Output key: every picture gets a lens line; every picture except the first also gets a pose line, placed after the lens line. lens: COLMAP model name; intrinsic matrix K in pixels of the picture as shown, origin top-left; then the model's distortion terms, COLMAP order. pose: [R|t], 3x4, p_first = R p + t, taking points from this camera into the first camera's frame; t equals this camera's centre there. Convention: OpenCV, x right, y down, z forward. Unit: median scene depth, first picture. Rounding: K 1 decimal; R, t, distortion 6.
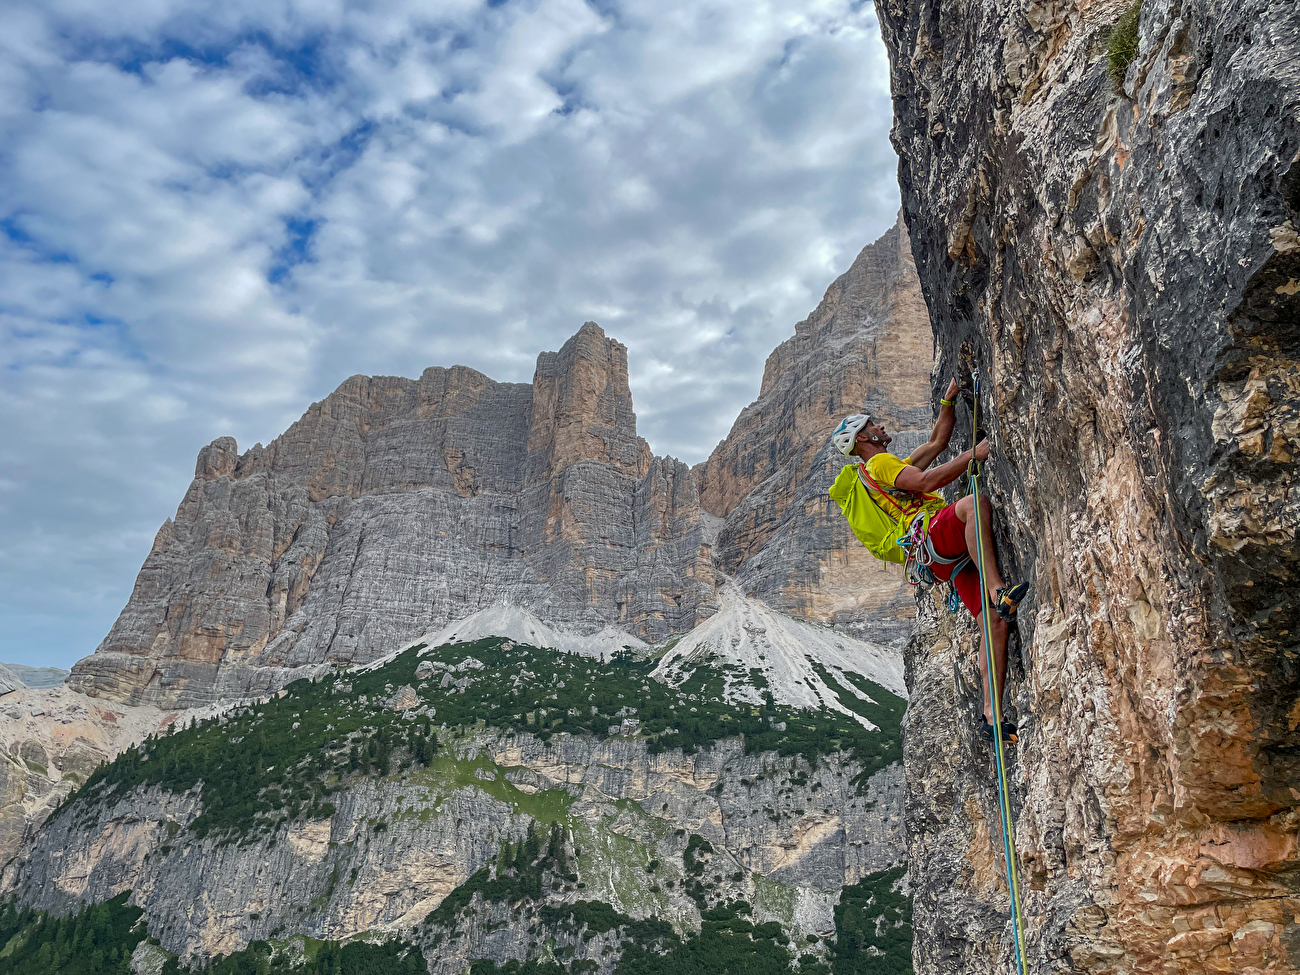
lens RADIAL K [[979.2, 0, 650.9], [0, 979.2, 482.2], [0, 0, 1]] dist [0.069270, -0.085396]
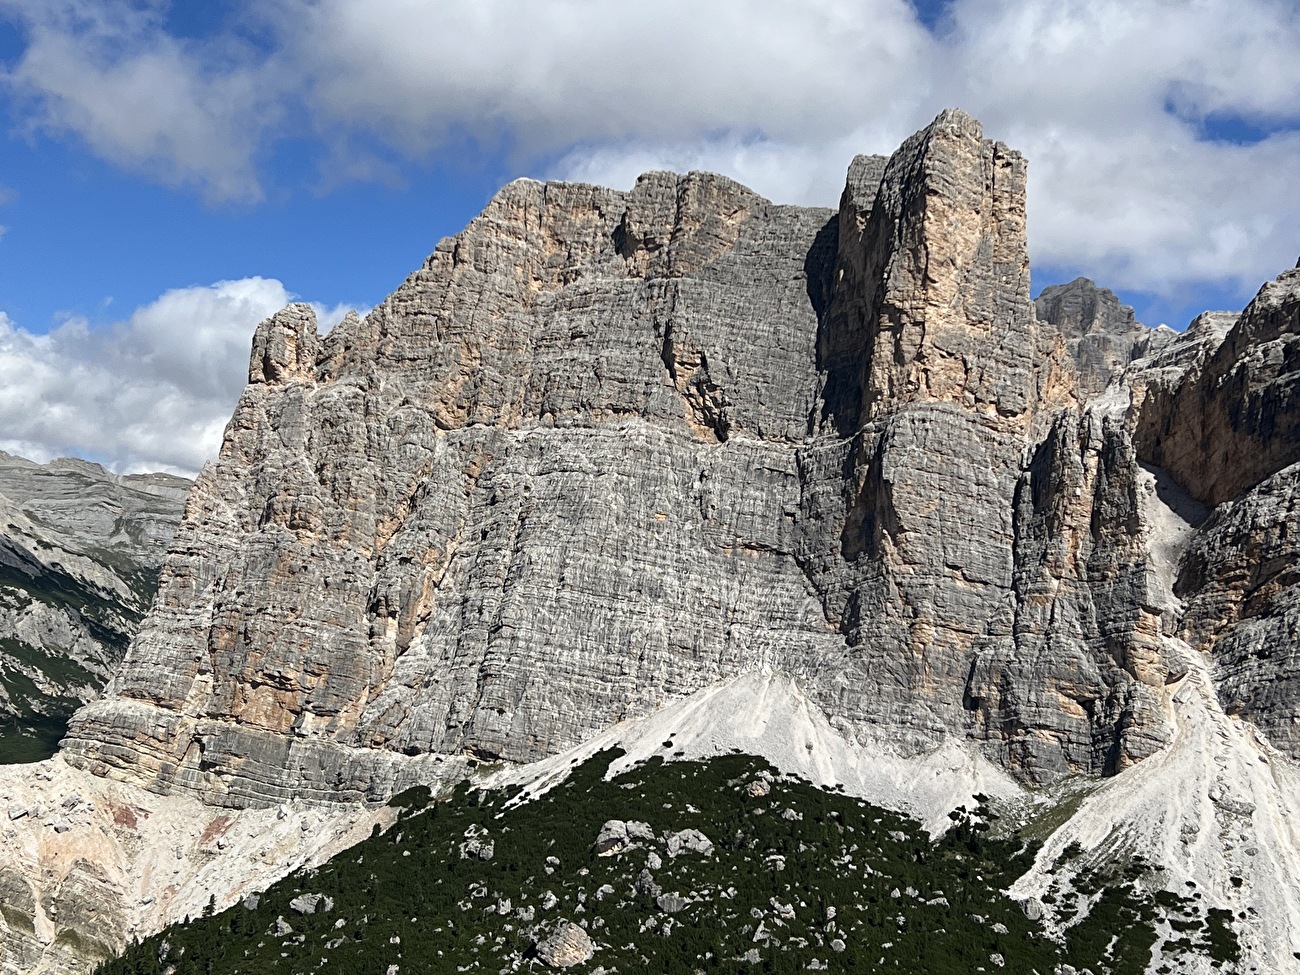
lens RADIAL K [[1858.2, 0, 654.2], [0, 1858.2, 486.9], [0, 0, 1]] dist [0.091604, 0.000000]
pose [[0.969865, 0.064684, -0.234899, 0.034174], [-0.013092, 0.976557, 0.214861, -0.236455], [0.243290, -0.205310, 0.947976, 0.021306]]
